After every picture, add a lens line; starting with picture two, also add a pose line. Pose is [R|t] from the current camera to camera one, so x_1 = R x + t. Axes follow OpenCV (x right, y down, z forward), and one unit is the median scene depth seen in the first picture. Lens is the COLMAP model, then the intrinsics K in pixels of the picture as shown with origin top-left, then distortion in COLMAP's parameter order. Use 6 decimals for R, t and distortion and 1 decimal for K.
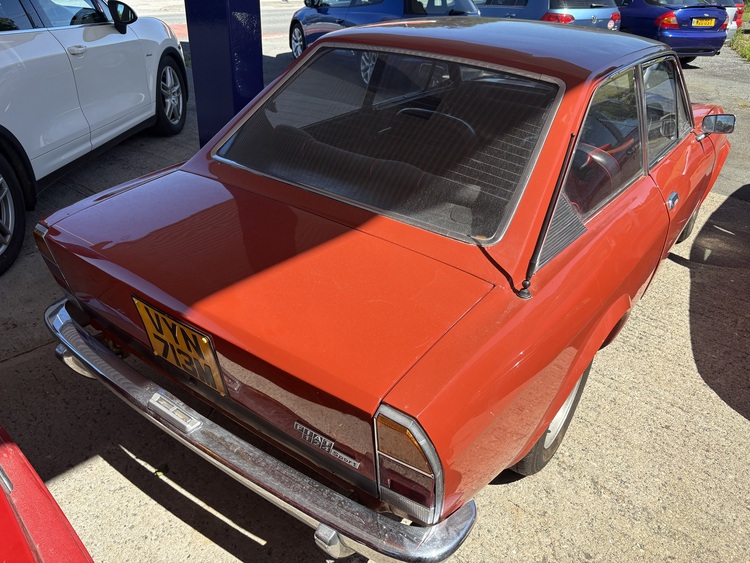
lens RADIAL K [[575.6, 0, 377.6], [0, 575.6, 280.0], [0, 0, 1]] dist [0.053904, -0.064930]
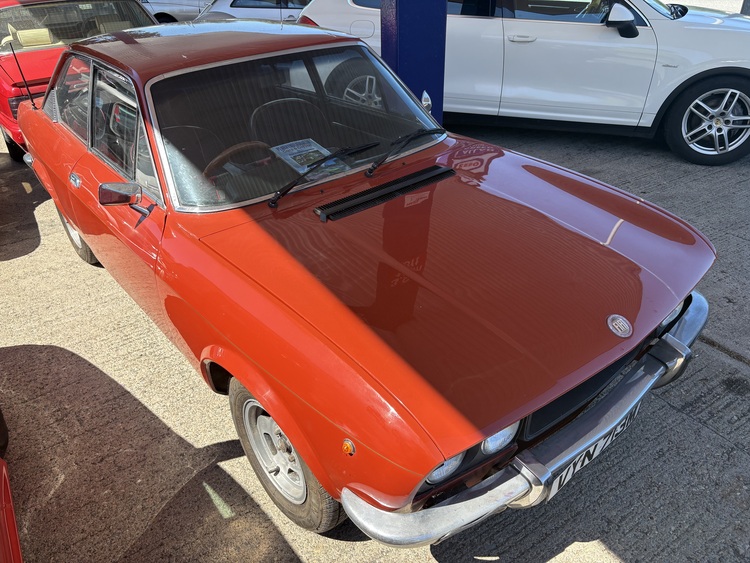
lens RADIAL K [[575.6, 0, 377.6], [0, 575.6, 280.0], [0, 0, 1]] dist [0.053904, -0.064930]
pose [[-0.267681, 0.460780, -0.846185, 0.966190], [-0.452407, 0.715294, 0.532619, -0.605037], [0.850691, 0.525392, 0.016990, 1.084032]]
